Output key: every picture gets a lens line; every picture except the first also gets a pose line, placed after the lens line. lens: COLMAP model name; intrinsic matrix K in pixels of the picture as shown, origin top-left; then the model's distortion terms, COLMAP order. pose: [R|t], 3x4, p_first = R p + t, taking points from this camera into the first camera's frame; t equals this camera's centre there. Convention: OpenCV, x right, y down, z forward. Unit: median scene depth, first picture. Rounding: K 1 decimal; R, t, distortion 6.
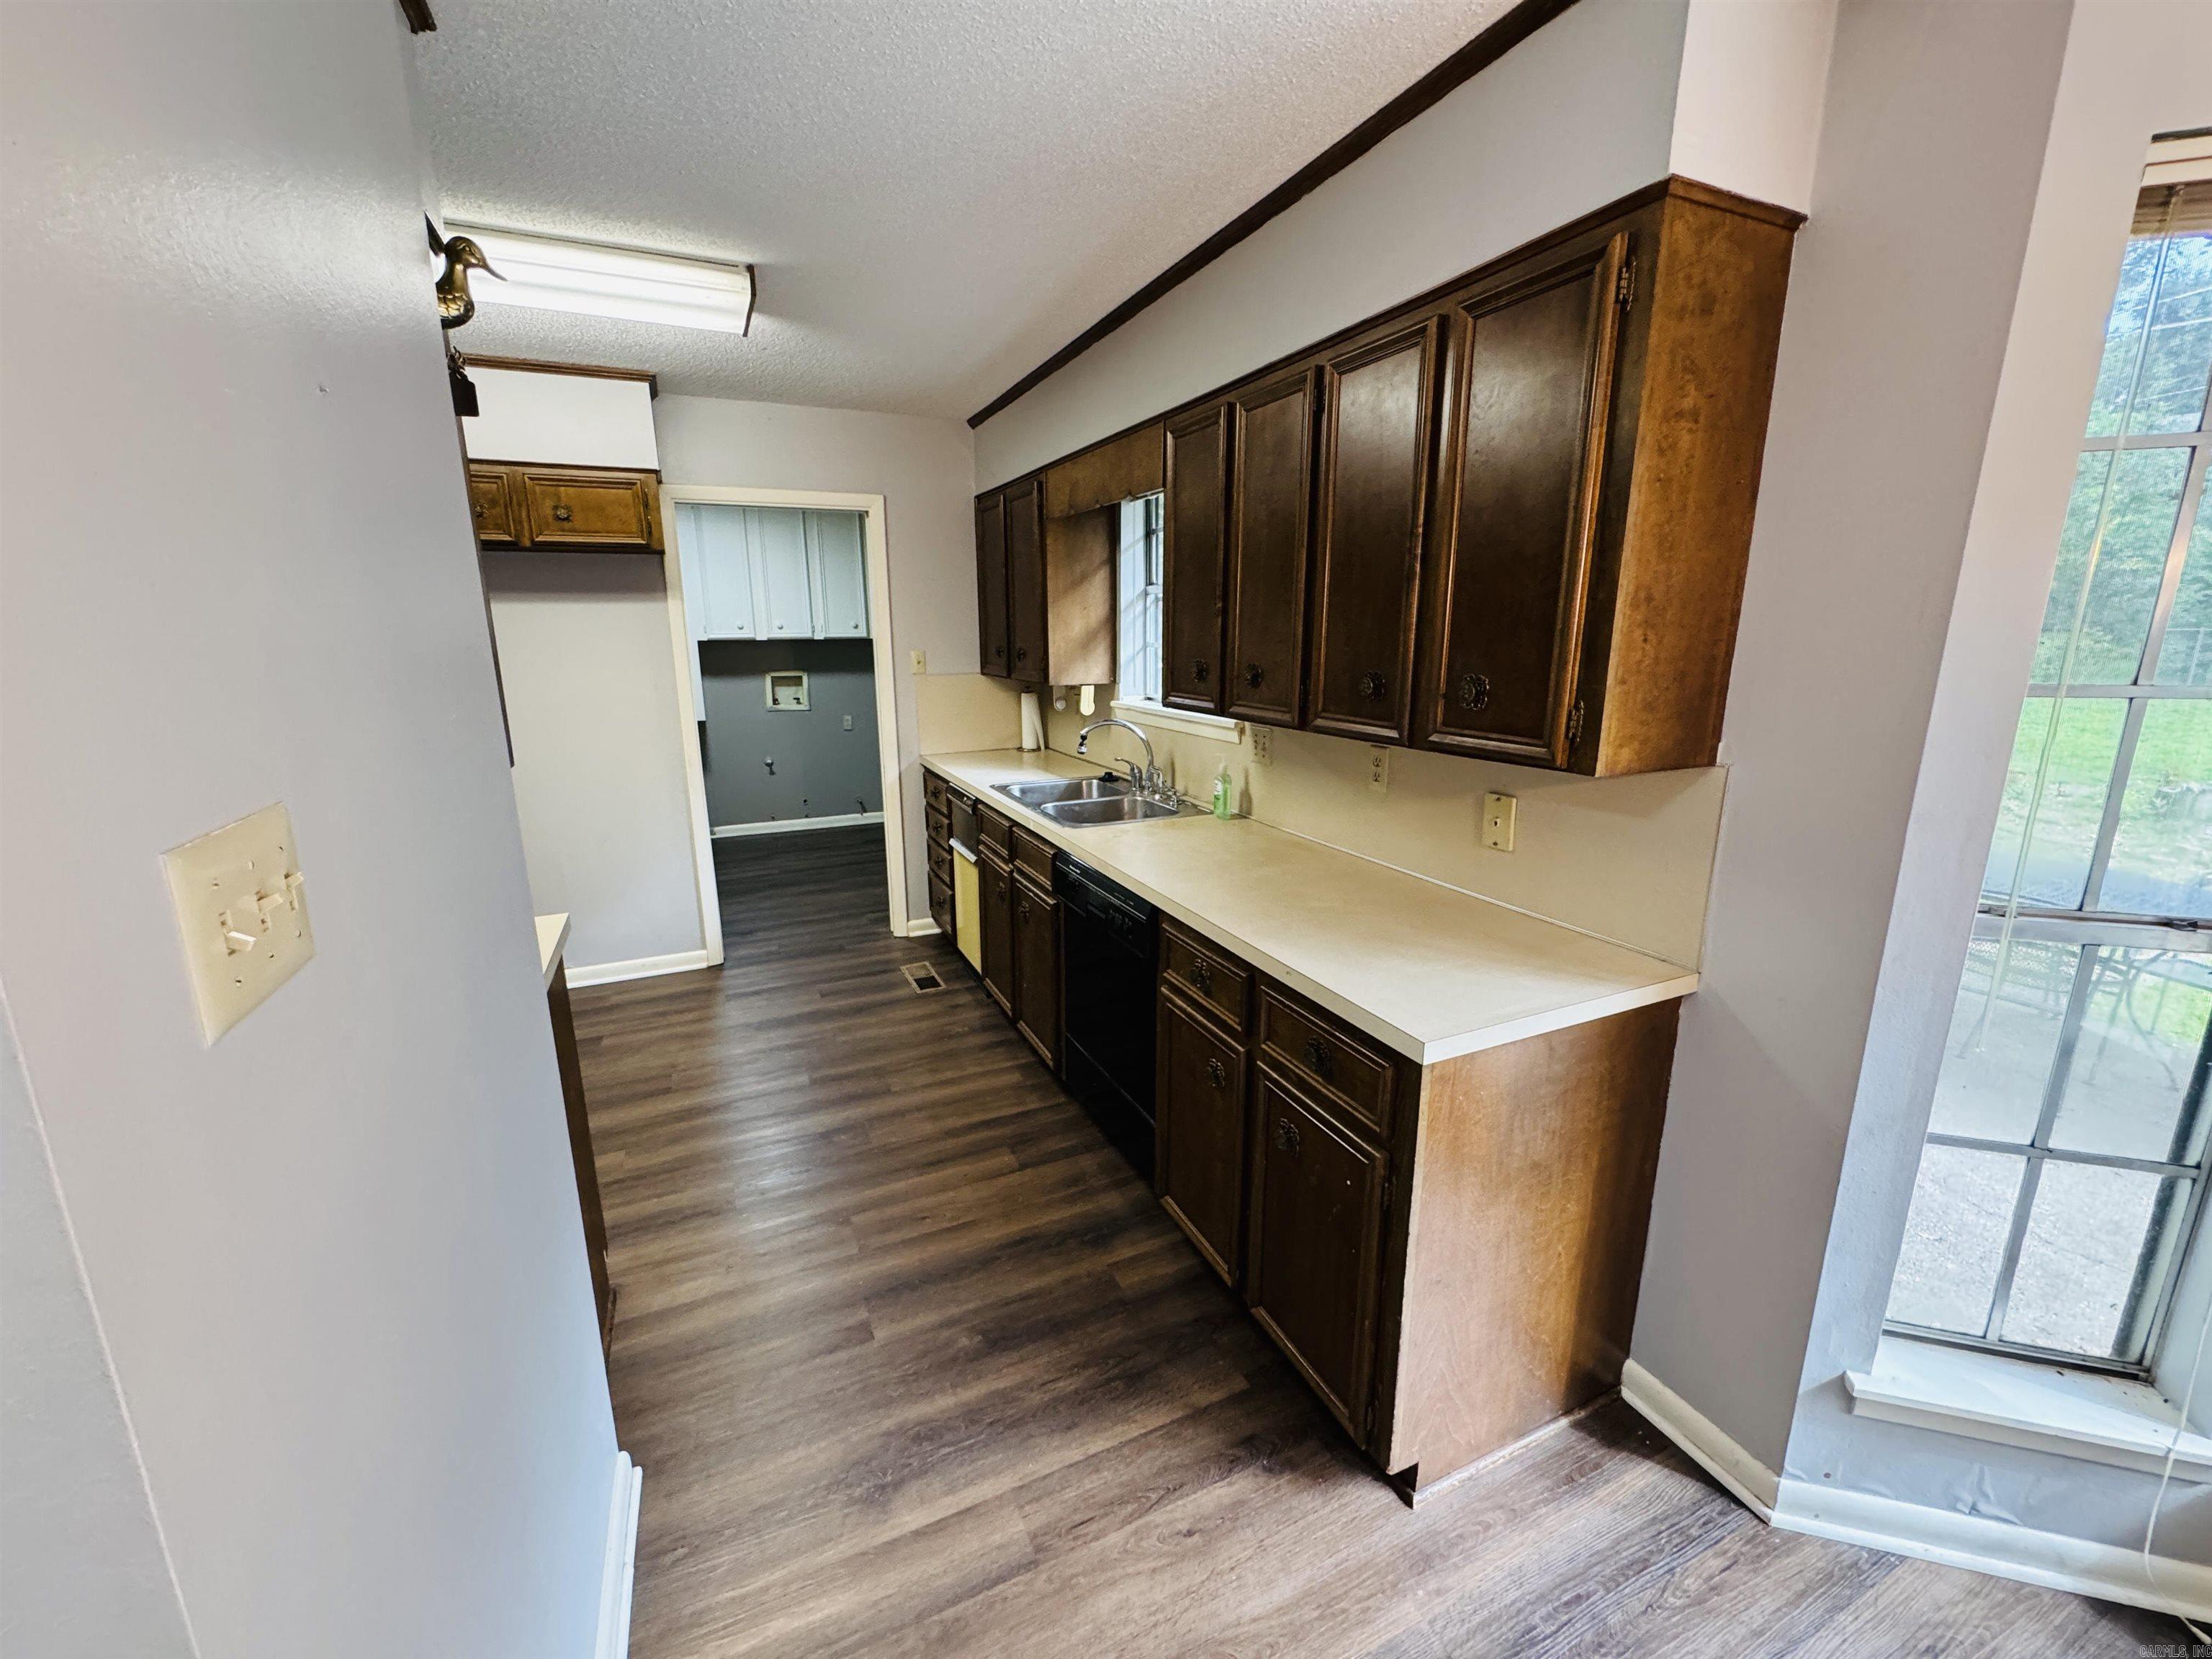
lens RADIAL K [[889.5, 0, 1093.1], [0, 889.5, 821.2], [0, 0, 1]] dist [-0.002458, -0.000128]
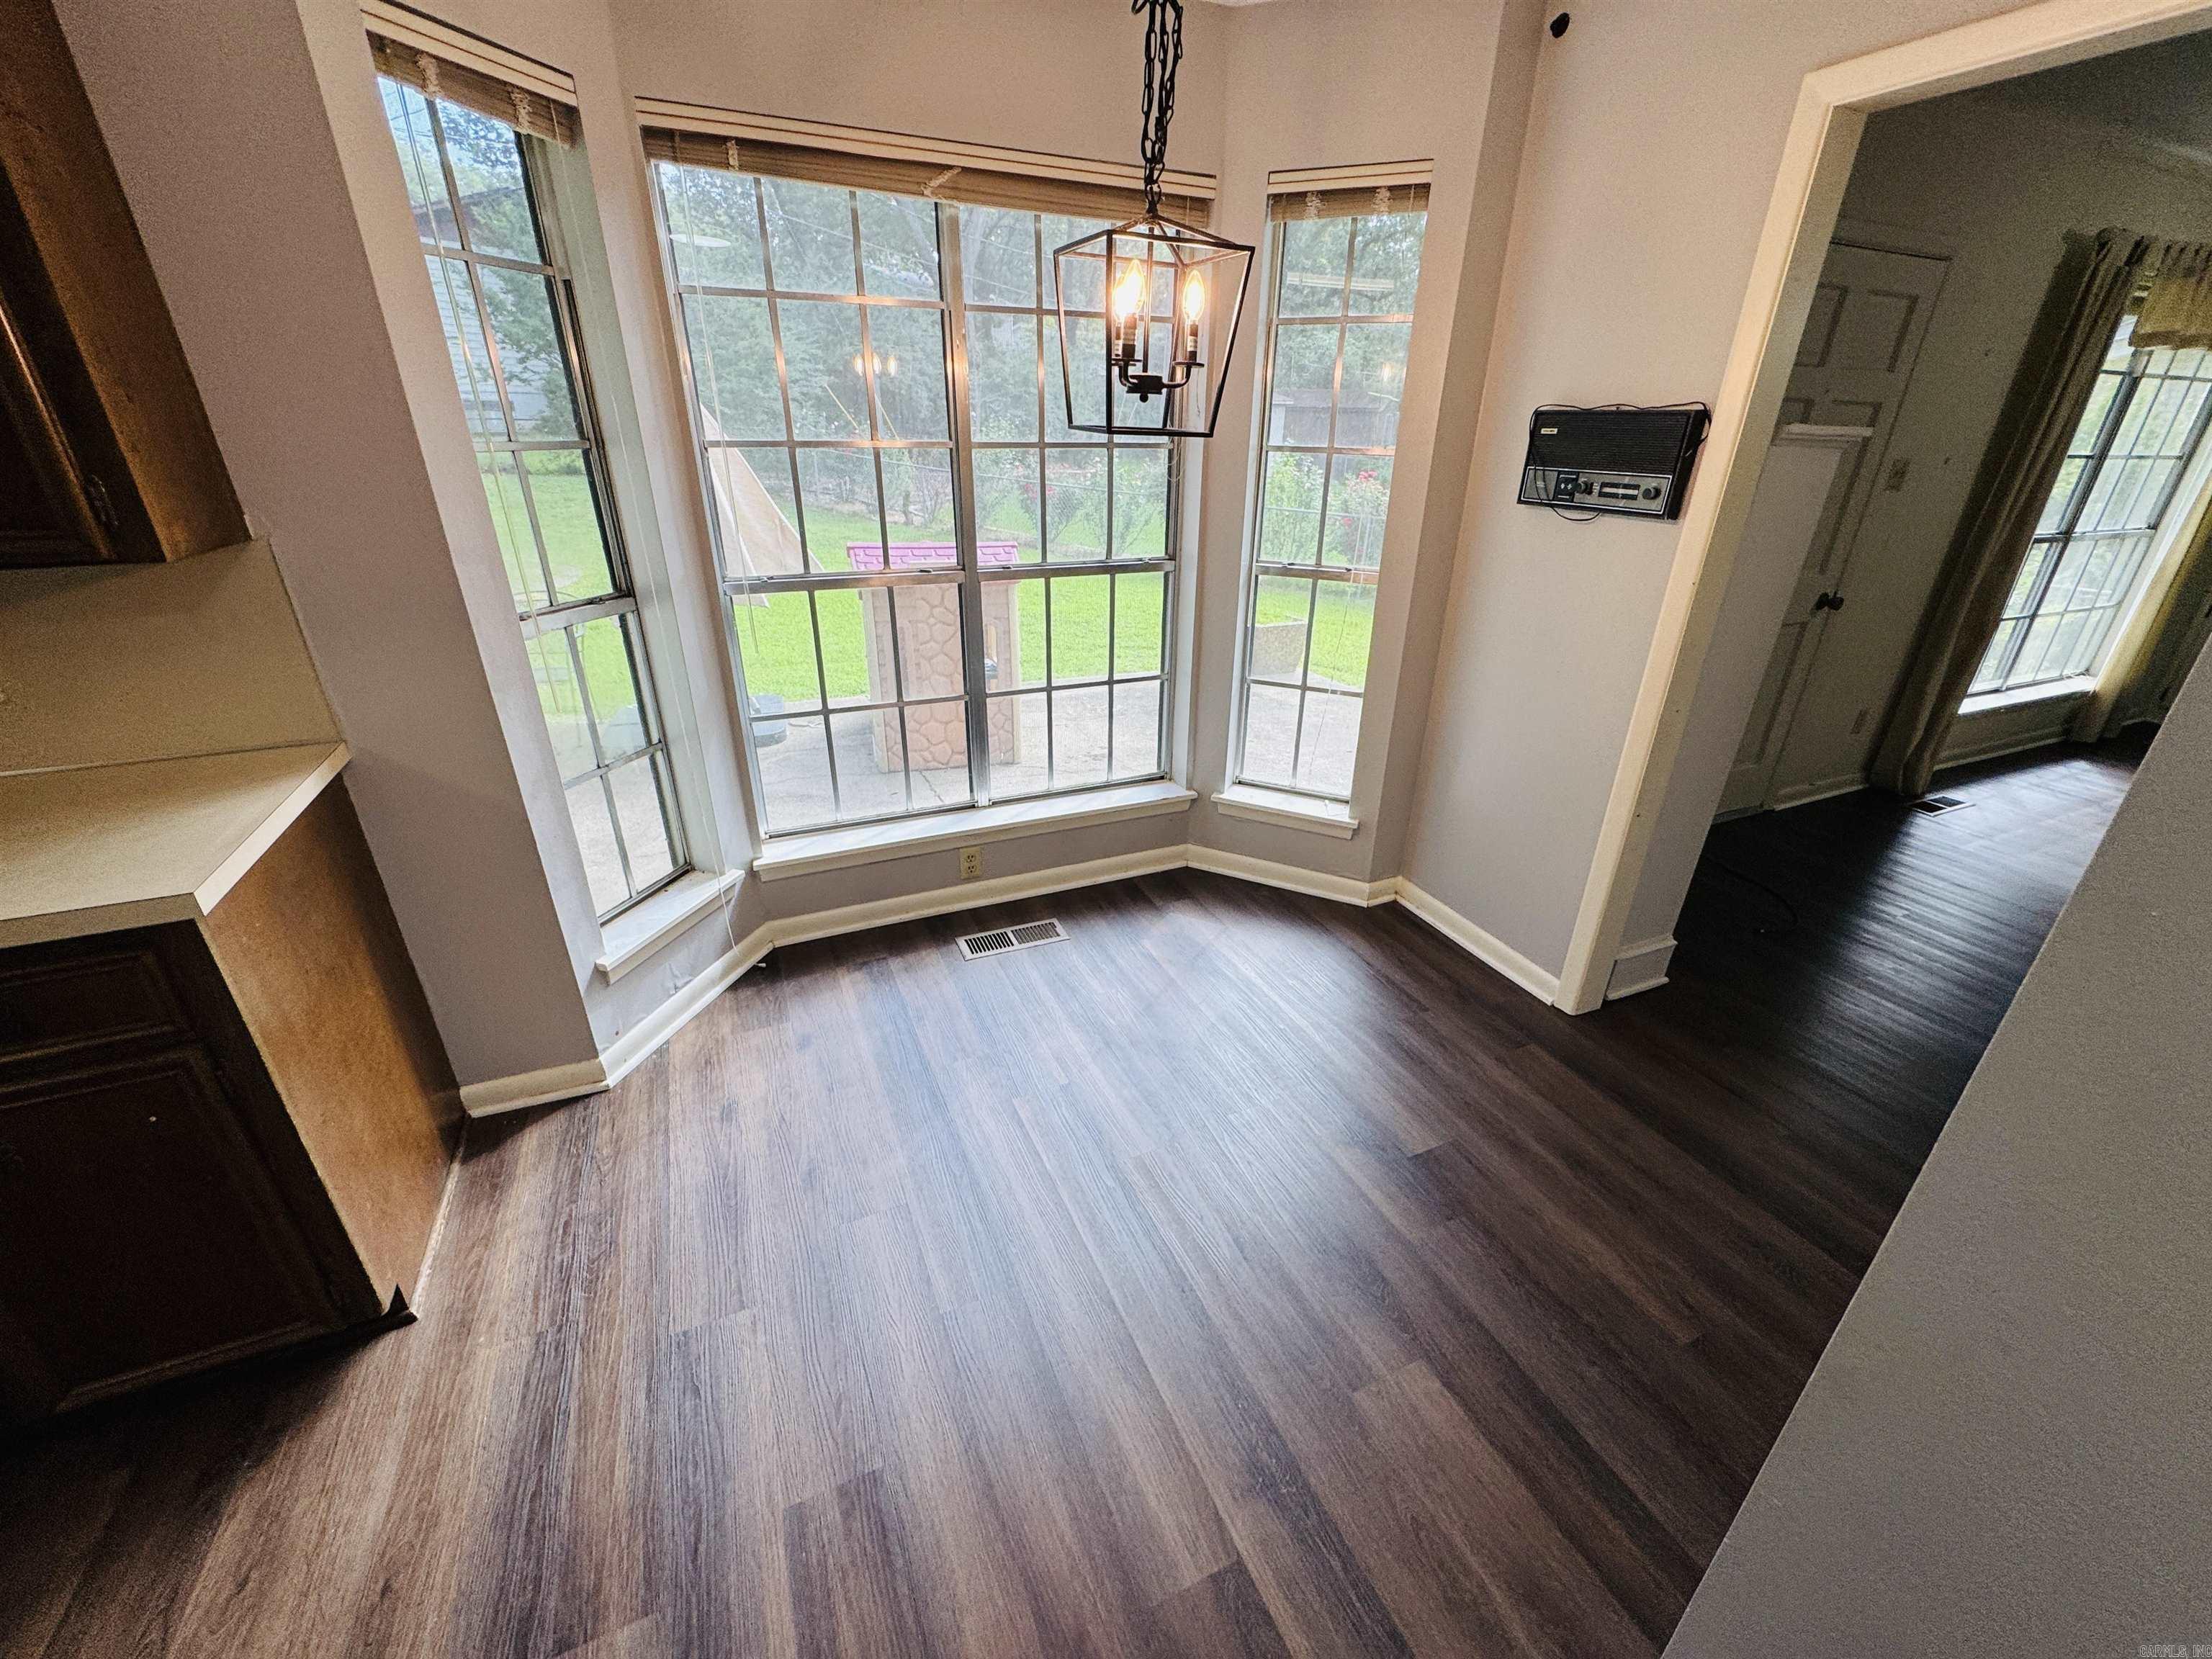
lens RADIAL K [[889.5, 0, 1105.5], [0, 889.5, 838.9], [0, 0, 1]] dist [-0.002458, -0.000128]
pose [[0.004999, -0.416186, 0.909266, -0.358678], [0.207604, 0.889898, 0.406180, 0.032240], [-0.978200, 0.186736, 0.090850, 0.028972]]
